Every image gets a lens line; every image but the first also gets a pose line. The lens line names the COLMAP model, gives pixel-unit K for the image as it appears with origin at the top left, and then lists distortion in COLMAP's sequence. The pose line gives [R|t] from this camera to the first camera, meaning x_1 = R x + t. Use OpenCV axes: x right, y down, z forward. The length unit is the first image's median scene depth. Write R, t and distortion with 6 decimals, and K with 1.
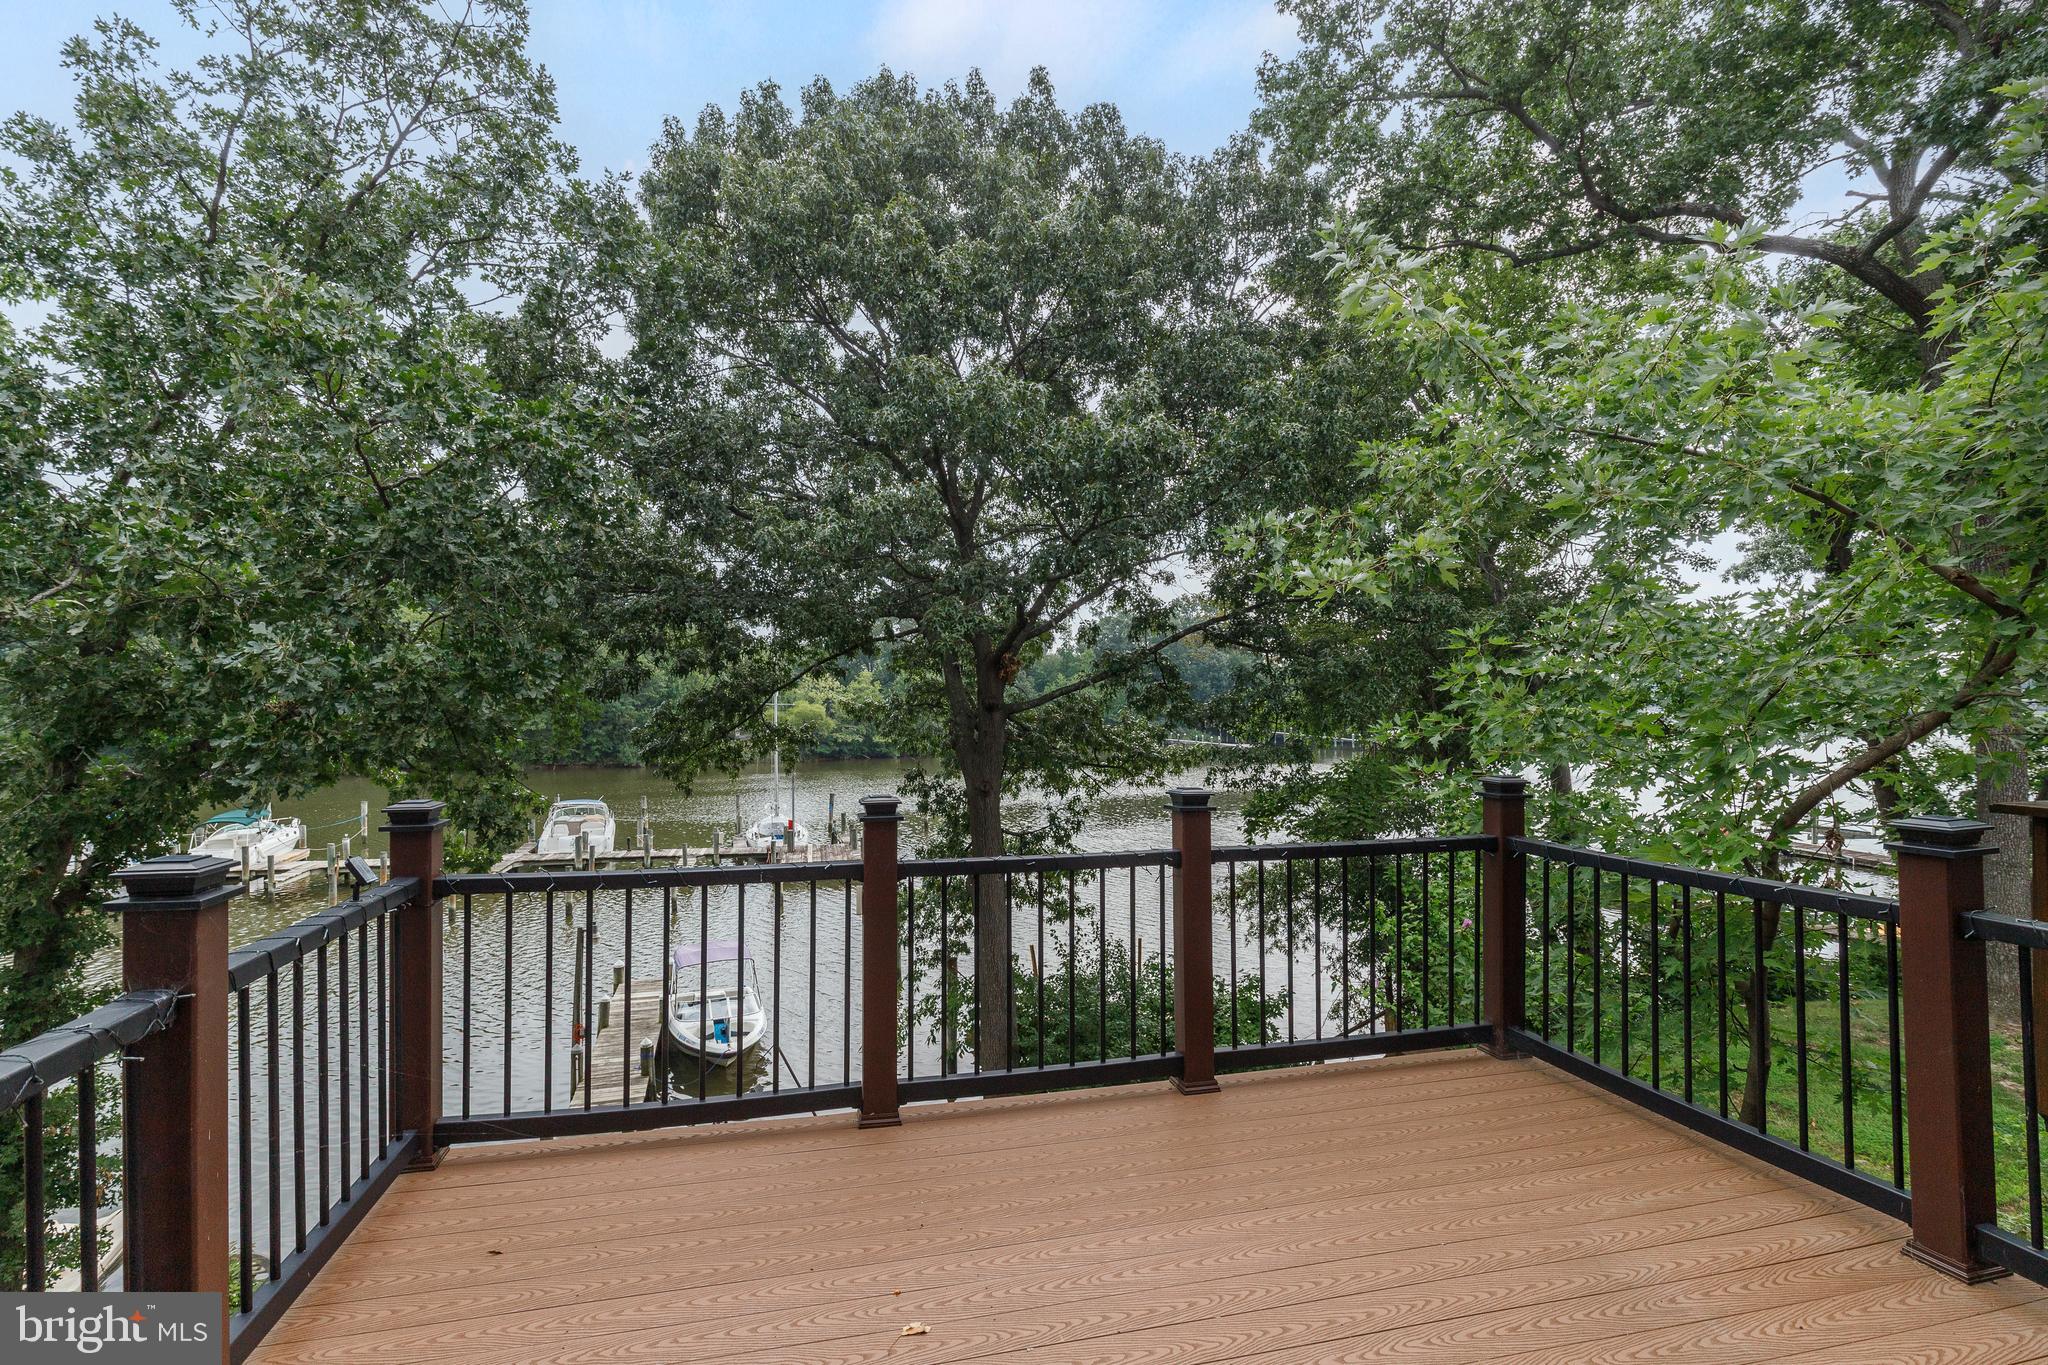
lens RADIAL K [[890.2, 0, 1016.7], [0, 890.2, 694.7], [0, 0, 1]] dist [-0.004919, -0.000772]
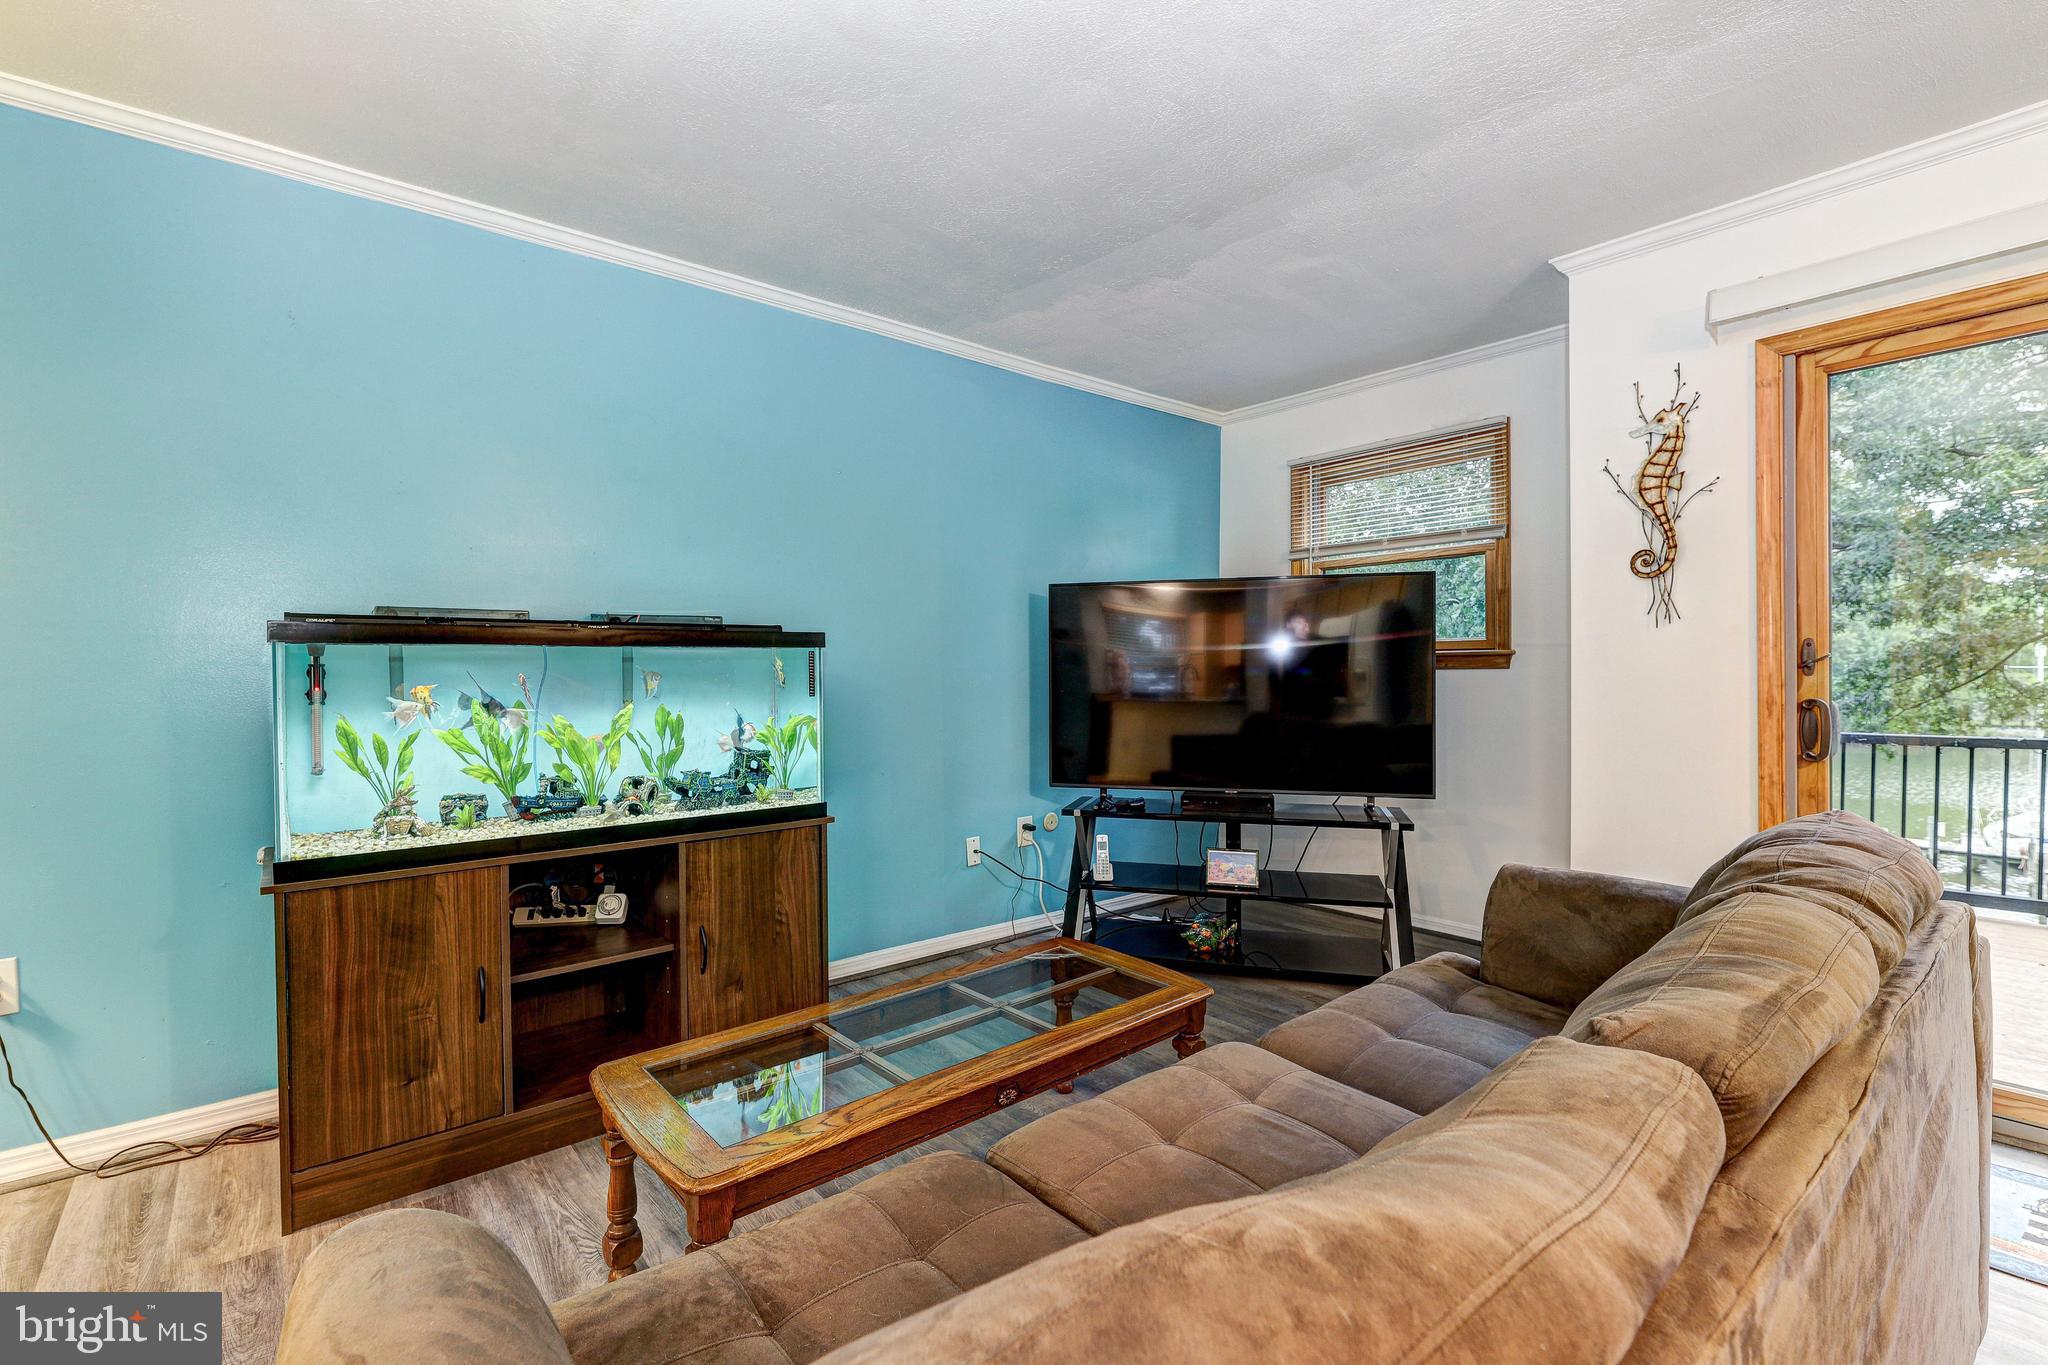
lens RADIAL K [[890.2, 0, 1013.1], [0, 890.2, 691.0], [0, 0, 1]] dist [-0.004919, -0.000772]
pose [[0.423330, 0.010536, -0.905914, 0.076851], [0.011683, 0.999786, 0.017087, 0.014549], [0.905900, -0.017818, 0.423116, -0.212863]]
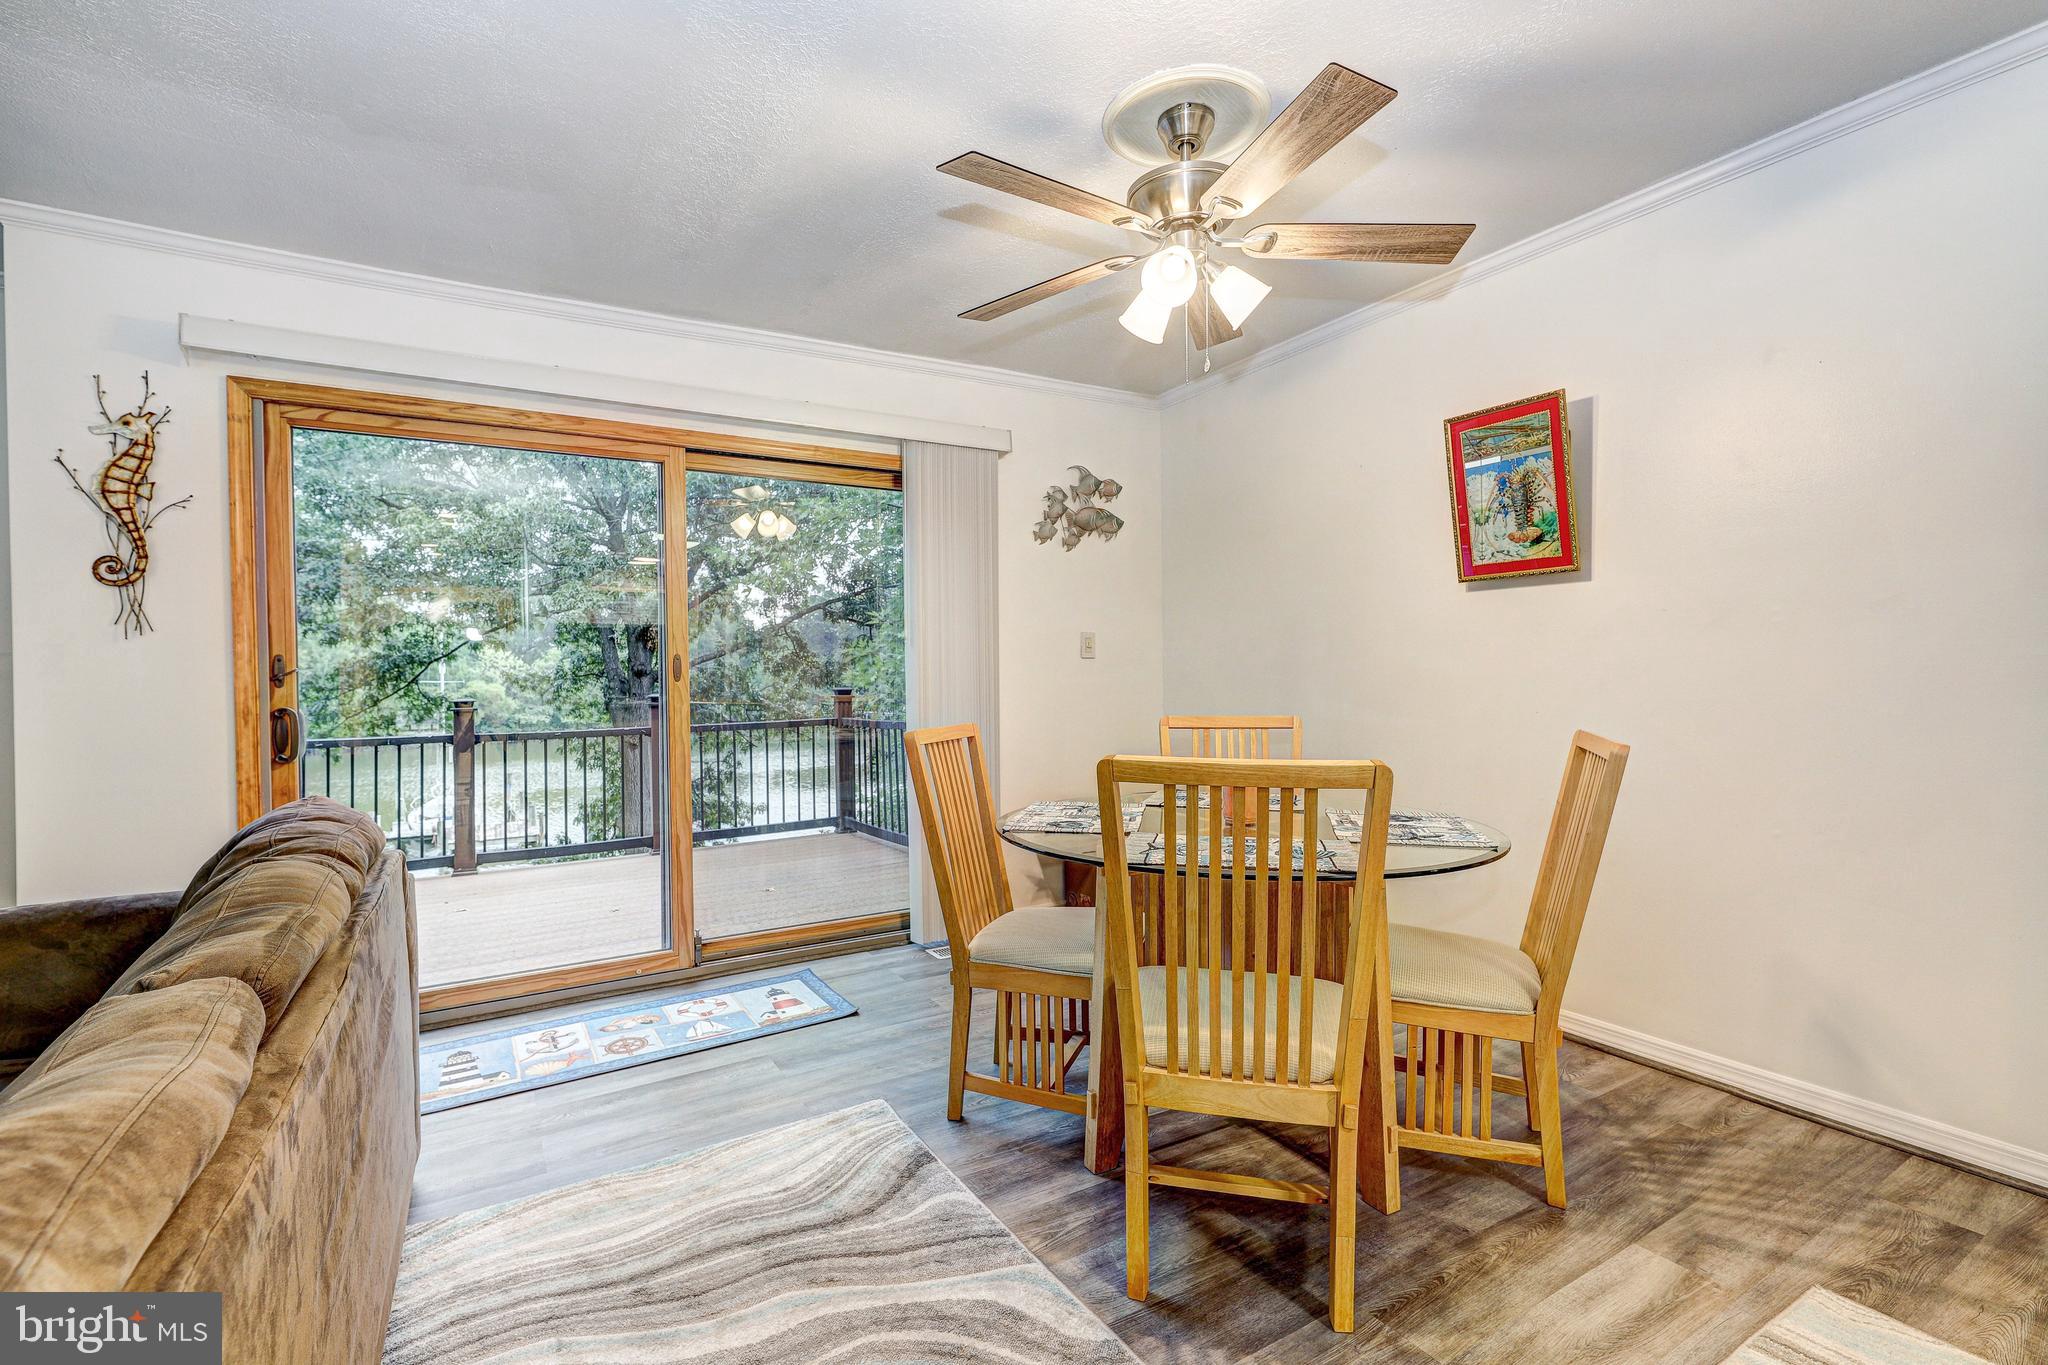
lens RADIAL K [[890.2, 0, 1009.9], [0, 890.2, 674.5], [0, 0, 1]] dist [-0.004919, -0.000772]
pose [[0.956341, -0.012315, 0.291995, 0.078285], [0.011946, 0.999924, 0.003046, 0.014601], [-0.292010, 0.000575, 0.956415, -0.217622]]
